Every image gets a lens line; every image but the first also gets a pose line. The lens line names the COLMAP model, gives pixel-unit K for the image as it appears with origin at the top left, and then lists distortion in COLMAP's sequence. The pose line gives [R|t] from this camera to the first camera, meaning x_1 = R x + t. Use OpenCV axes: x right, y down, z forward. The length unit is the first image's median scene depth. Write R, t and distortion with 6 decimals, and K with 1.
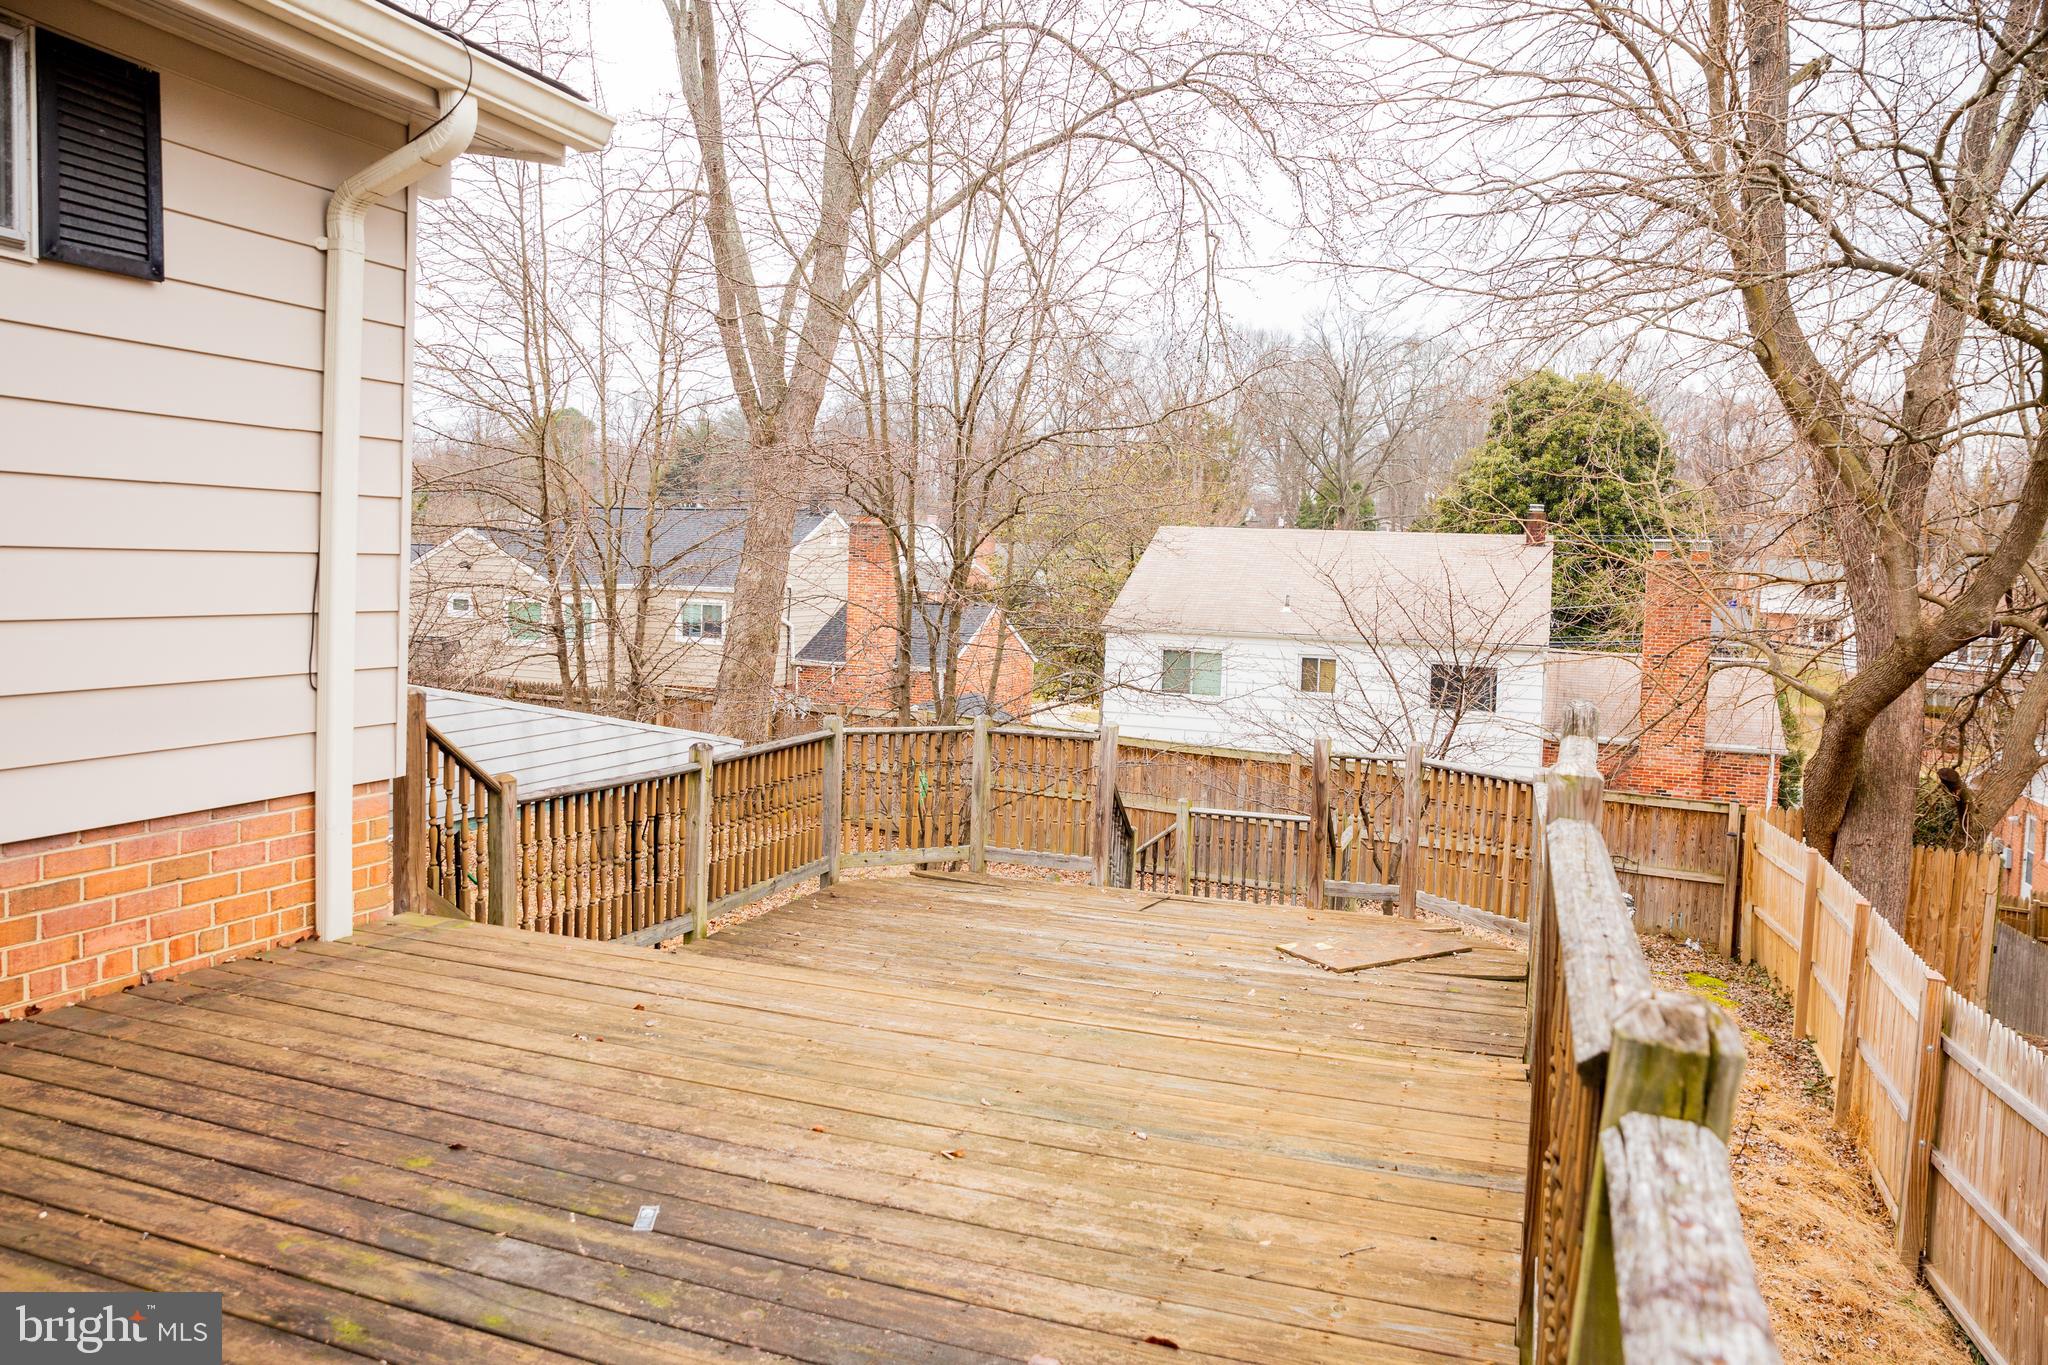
lens RADIAL K [[1436.7, 0, 1015.1], [0, 1436.7, 634.2], [0, 0, 1]] dist [-0.108158, 0.076187]
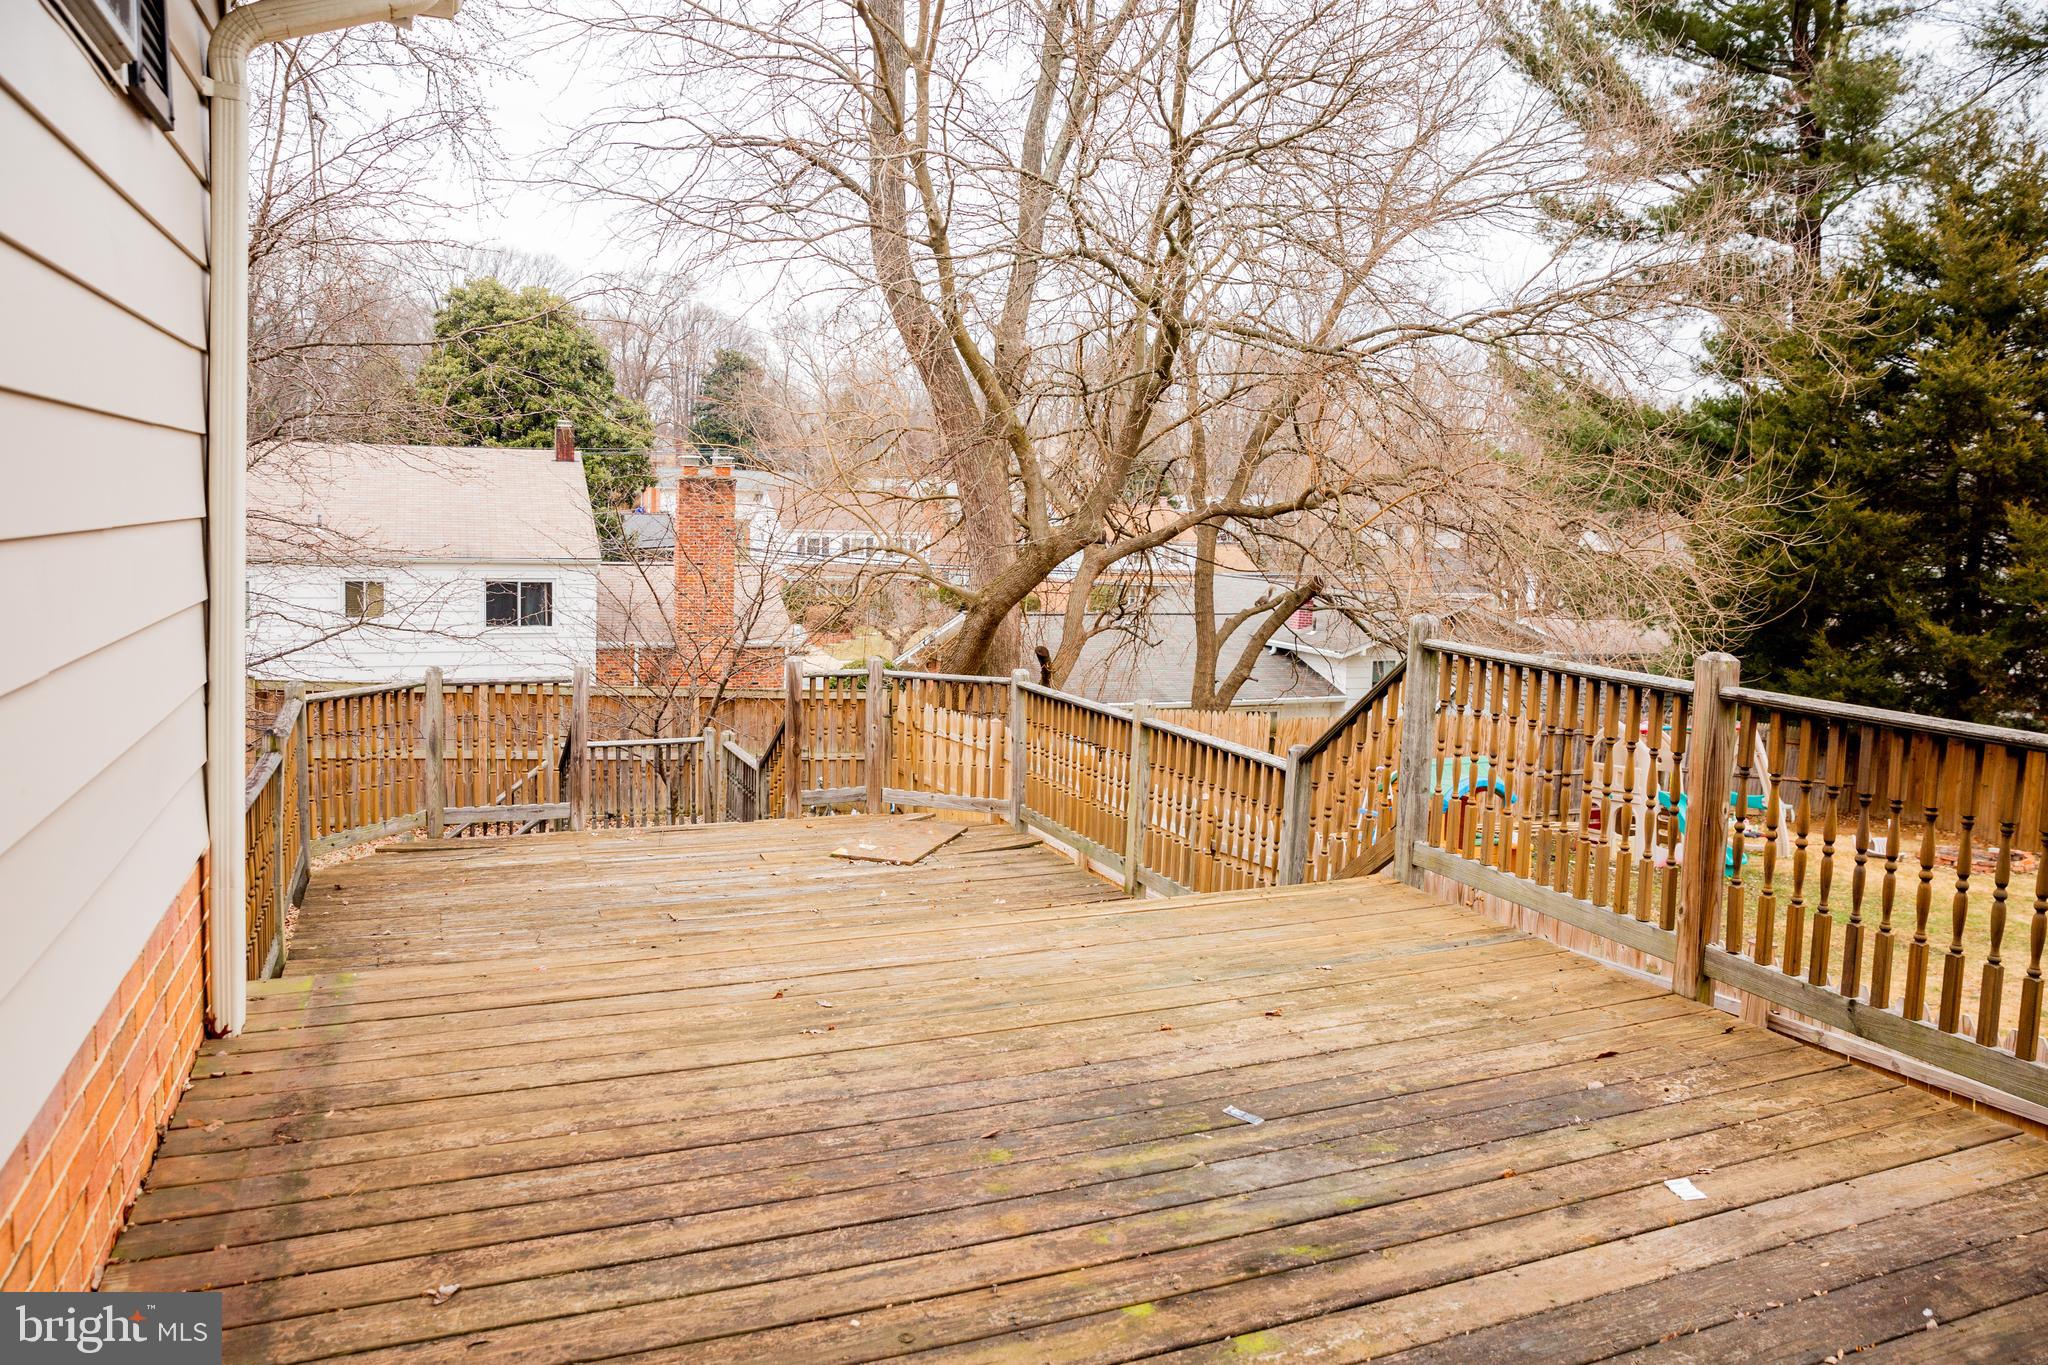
lens RADIAL K [[1436.7, 0, 1015.1], [0, 1436.7, 634.2], [0, 0, 1]] dist [-0.108158, 0.076187]
pose [[0.726576, -0.071739, 0.683330, -0.943881], [0.027405, 0.996769, 0.075506, -0.056643], [-0.686539, -0.036134, 0.726195, 0.243989]]
